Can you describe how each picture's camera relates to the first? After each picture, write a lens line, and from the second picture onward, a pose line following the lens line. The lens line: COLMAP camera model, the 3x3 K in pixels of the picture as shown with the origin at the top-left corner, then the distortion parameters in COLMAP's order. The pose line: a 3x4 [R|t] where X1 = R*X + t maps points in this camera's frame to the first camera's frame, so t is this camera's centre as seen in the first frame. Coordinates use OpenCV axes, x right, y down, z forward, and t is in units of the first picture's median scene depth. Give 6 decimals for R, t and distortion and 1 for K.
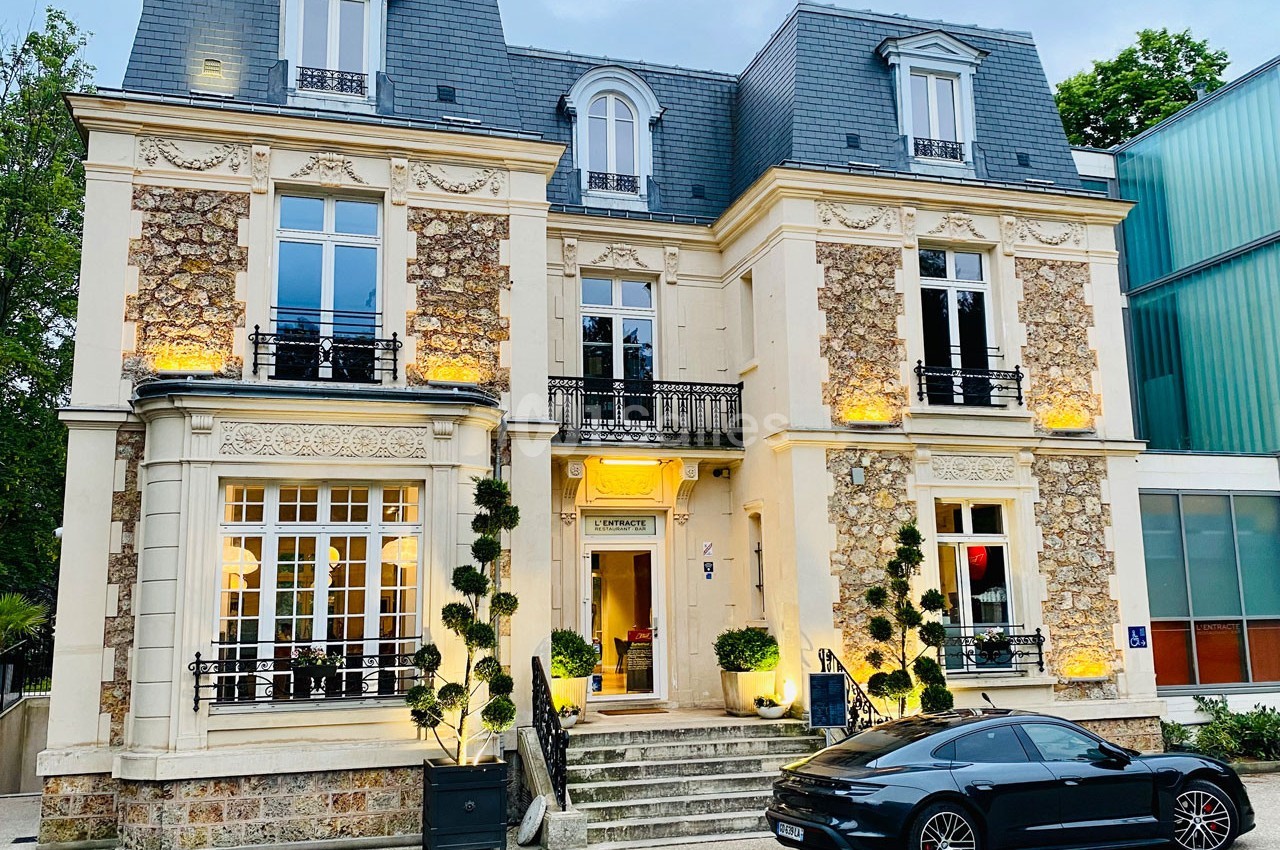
lens RADIAL K [[1170.9, 0, 627.3], [0, 1170.9, 424.5], [0, 0, 1]] dist [0.017851, -0.015048]
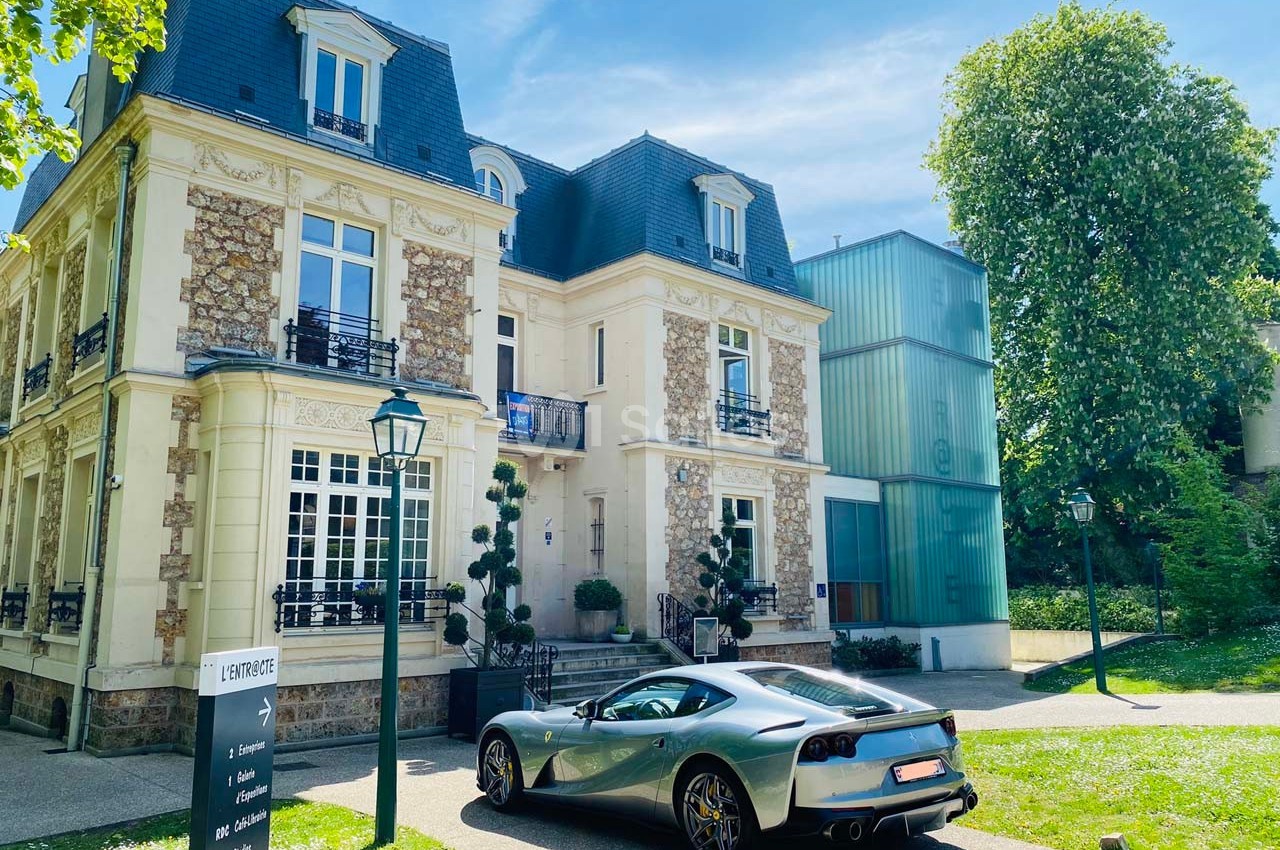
lens RADIAL K [[972.6, 0, 649.3], [0, 972.6, 430.0], [0, 0, 1]] dist [0.005804, -0.016881]
pose [[0.893513, 0.088312, 0.440268, -0.375589], [-0.088730, 0.995861, -0.019682, 0.014944], [-0.440184, -0.021479, 0.897650, -0.058739]]
